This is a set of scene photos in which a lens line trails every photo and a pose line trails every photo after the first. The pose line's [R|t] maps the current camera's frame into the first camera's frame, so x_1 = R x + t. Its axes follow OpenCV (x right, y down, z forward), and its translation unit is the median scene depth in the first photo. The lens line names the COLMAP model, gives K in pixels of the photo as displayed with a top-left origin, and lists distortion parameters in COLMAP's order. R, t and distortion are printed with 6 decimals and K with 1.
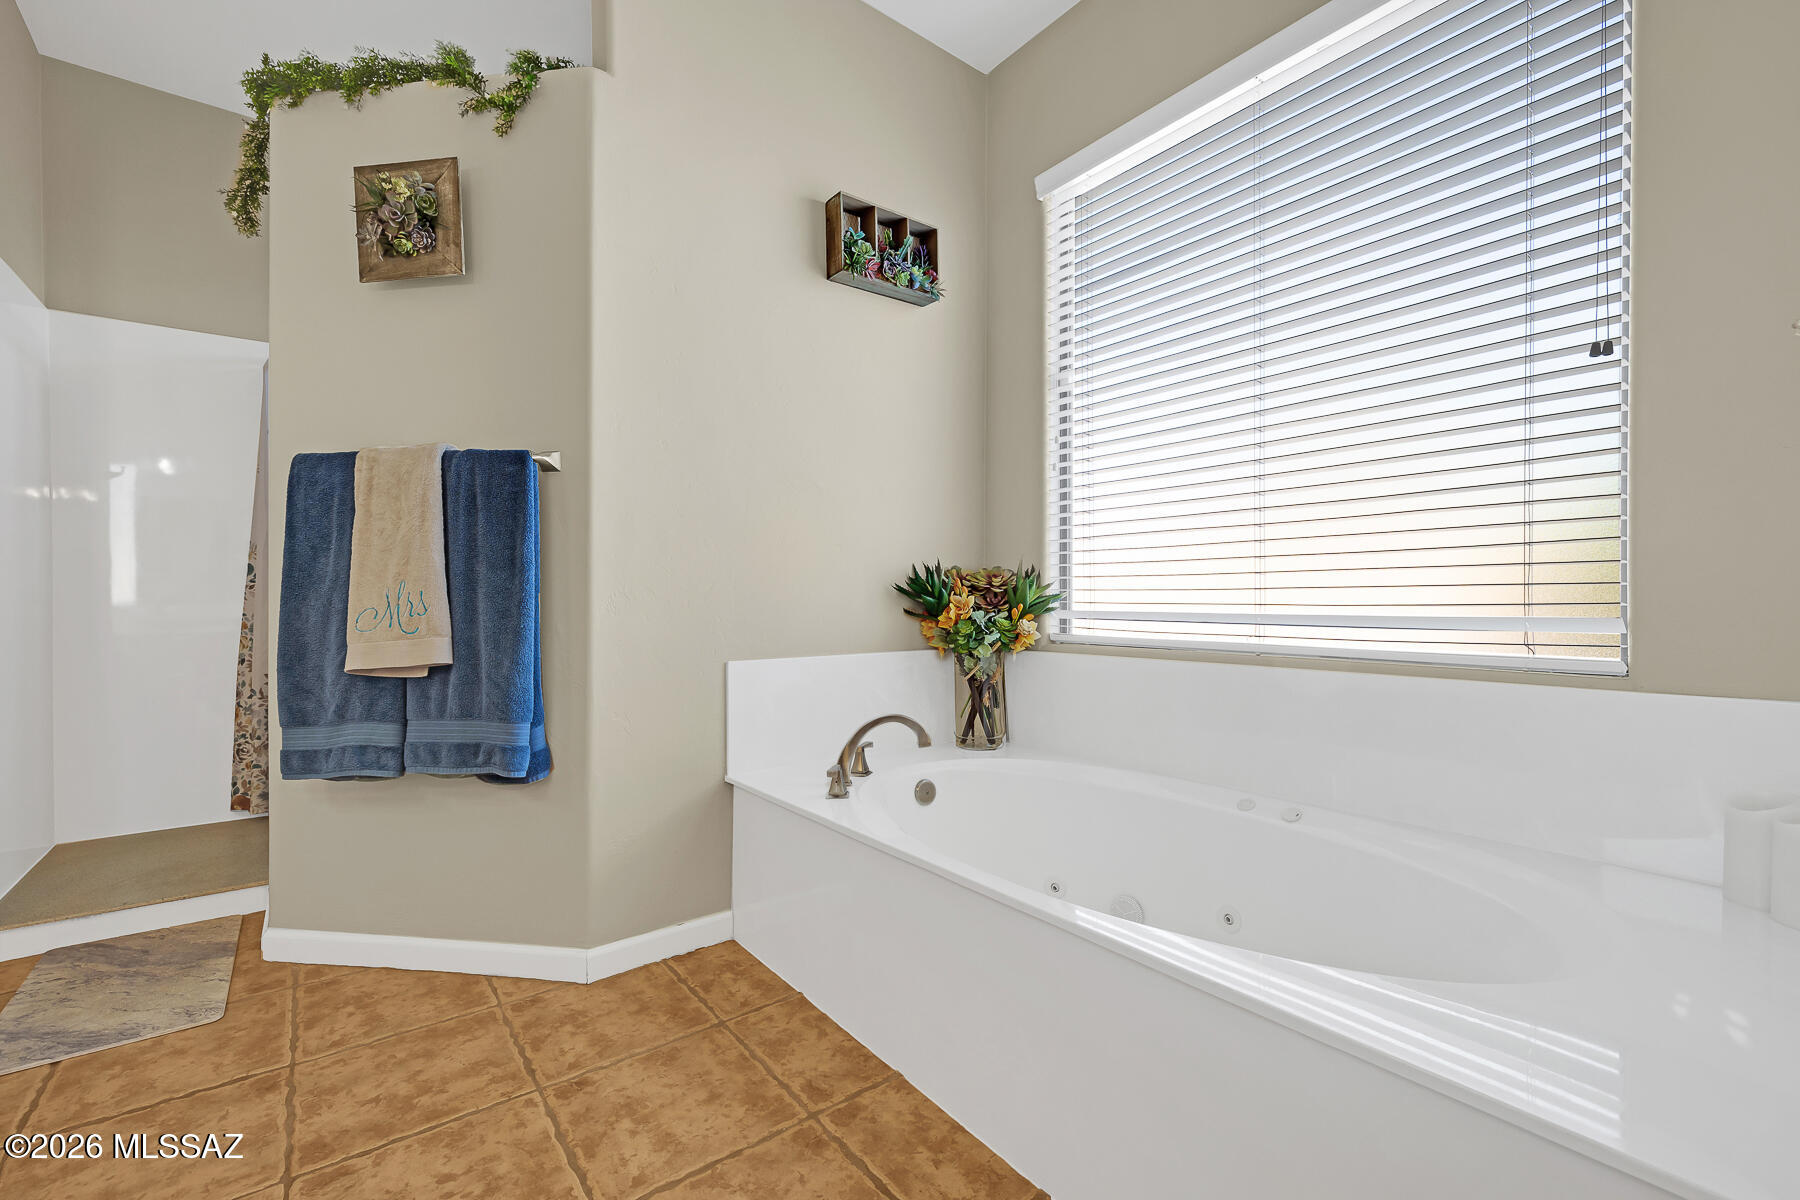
lens RADIAL K [[754.3, 0, 907.2], [0, 754.3, 602.9], [0, 0, 1]] dist [-0.003759, -0.000370]
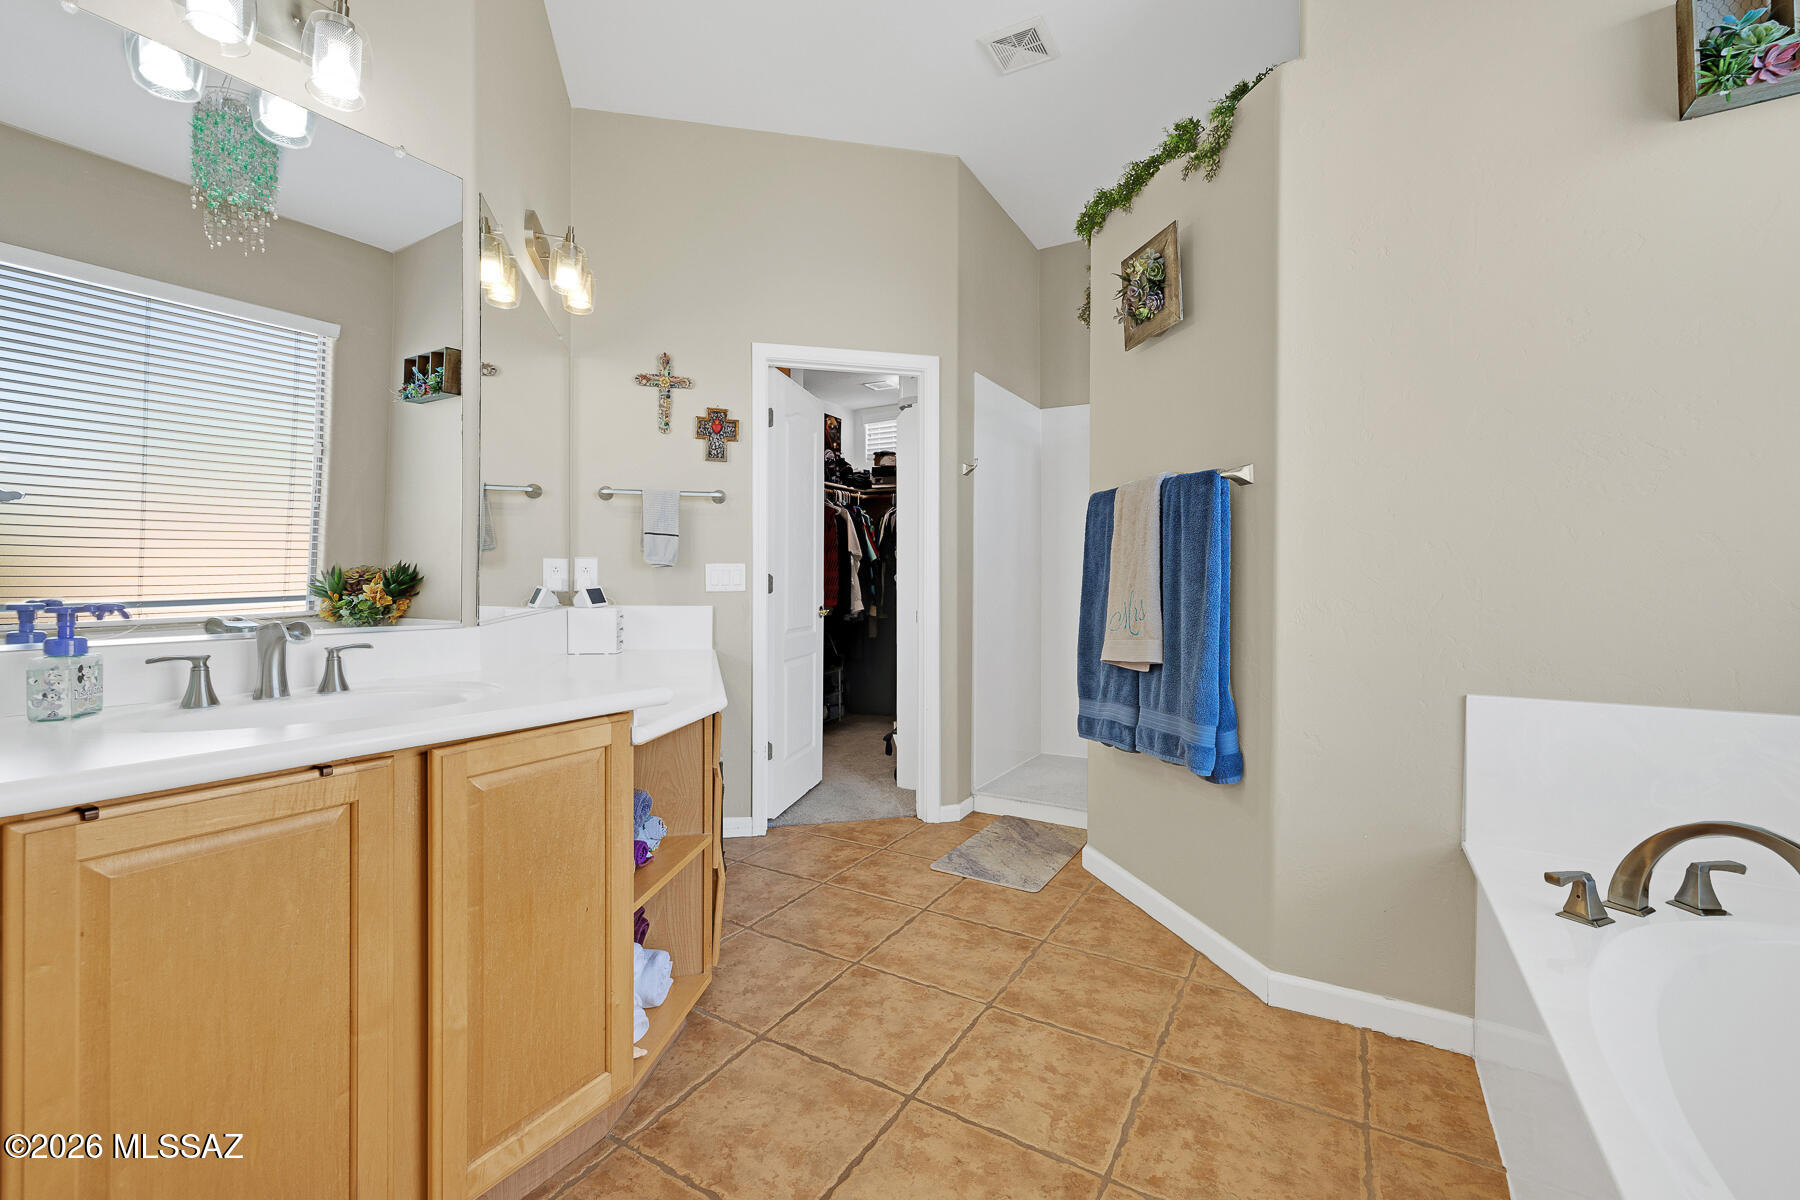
lens RADIAL K [[772.6, 0, 883.1], [0, 772.6, 579.2], [0, 0, 1]] dist [0.003069, -0.000091]
pose [[0.350920, 0.000243, -0.936405, 0.356167], [-0.010649, 0.999936, -0.003732, -0.039061], [0.936345, 0.011282, 0.350901, 0.182096]]
